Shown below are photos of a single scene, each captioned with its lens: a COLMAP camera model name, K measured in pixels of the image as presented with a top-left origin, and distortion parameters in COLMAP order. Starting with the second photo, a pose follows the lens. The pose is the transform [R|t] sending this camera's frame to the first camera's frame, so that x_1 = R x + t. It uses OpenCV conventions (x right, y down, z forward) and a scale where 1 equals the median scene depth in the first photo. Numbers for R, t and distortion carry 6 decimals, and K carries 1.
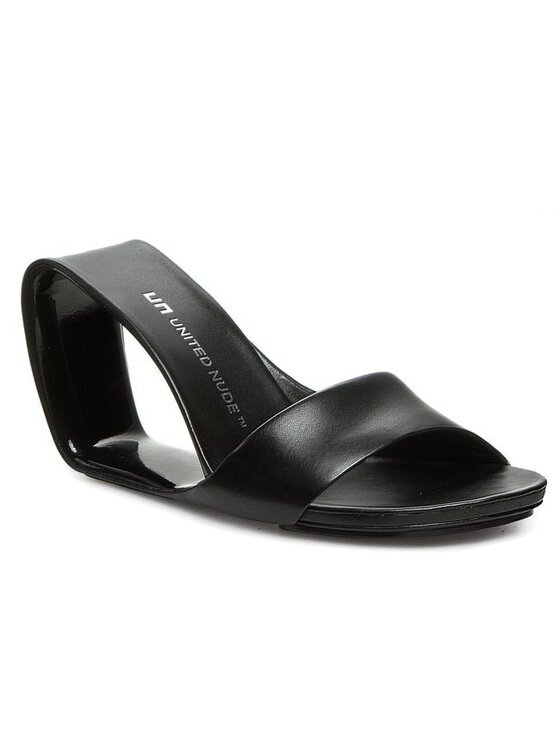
lens RADIAL K [[2529.4, 0, 279.9], [0, 2529.4, 374.6], [0, 0, 1]] dist [0.060425, 0.000000]
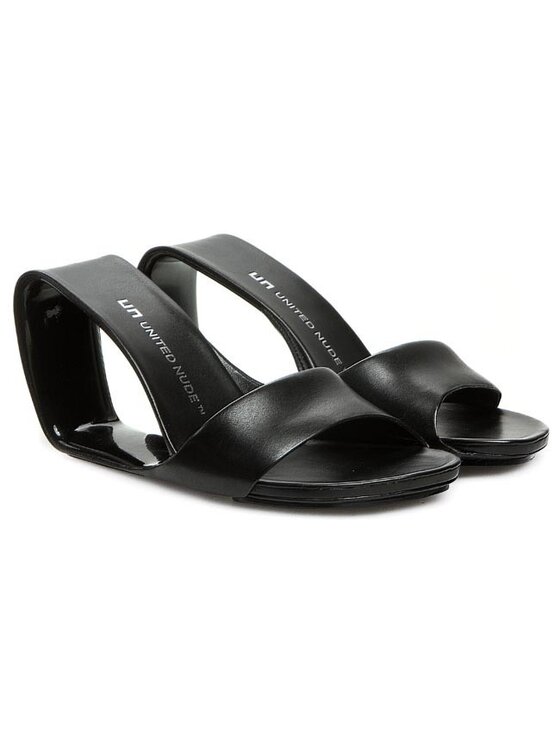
lens RADIAL K [[2529.4, 0, 280.3], [0, 2529.4, 371.1], [0, 0, 1]] dist [0.060425, 0.000000]
pose [[0.999993, 0.001570, 0.003499, 0.017596], [-0.001552, 0.999984, -0.005360, 0.006977], [-0.003508, 0.005355, 0.999980, -0.175130]]
